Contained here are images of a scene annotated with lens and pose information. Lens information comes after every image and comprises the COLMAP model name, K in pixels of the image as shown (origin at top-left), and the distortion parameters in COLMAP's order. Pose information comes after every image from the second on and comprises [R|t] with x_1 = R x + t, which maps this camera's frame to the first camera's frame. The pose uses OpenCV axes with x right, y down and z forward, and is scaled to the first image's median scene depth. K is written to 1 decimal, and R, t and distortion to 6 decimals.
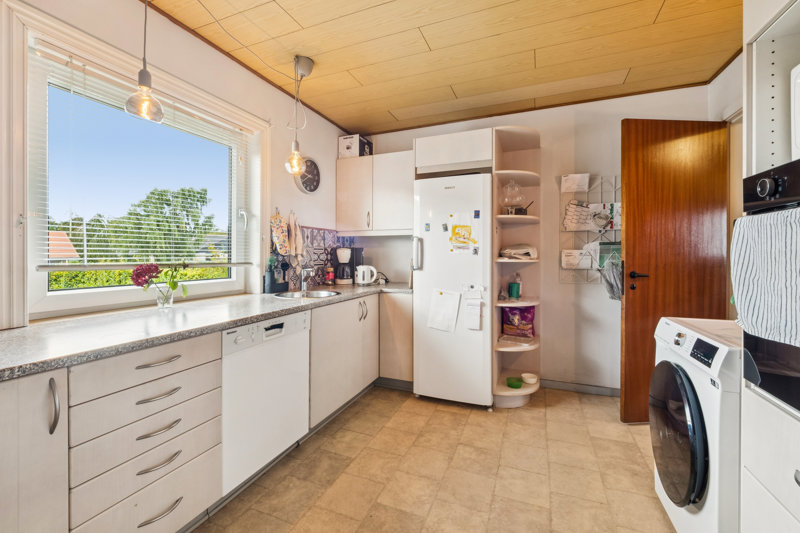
lens RADIAL K [[337.4, 0, 397.1], [0, 337.4, 258.8], [0, 0, 1]] dist [-0.013616, 0.001068]
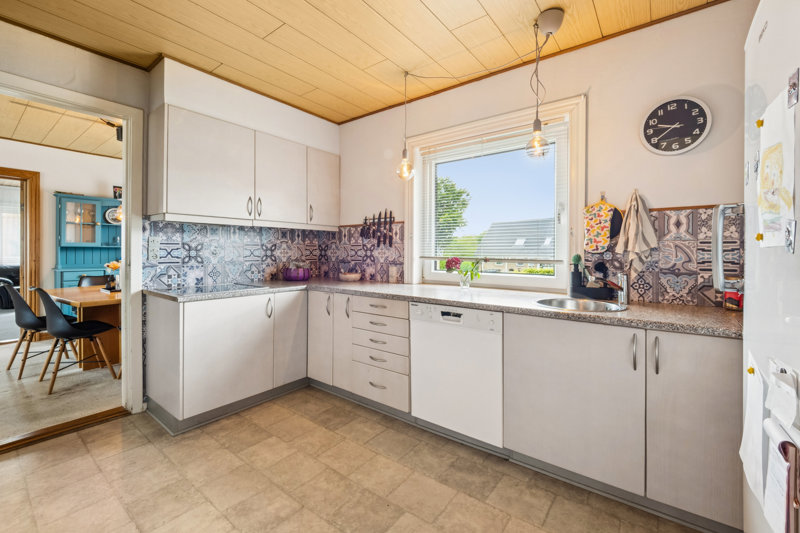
lens RADIAL K [[337.4, 0, 400.7], [0, 337.4, 251.3], [0, 0, 1]] dist [-0.013616, 0.001068]
pose [[-0.251301, -0.005968, -0.967891, 0.481335], [-0.015480, 0.999878, -0.002146, -0.003622], [0.967785, 0.014444, -0.251363, 0.679107]]
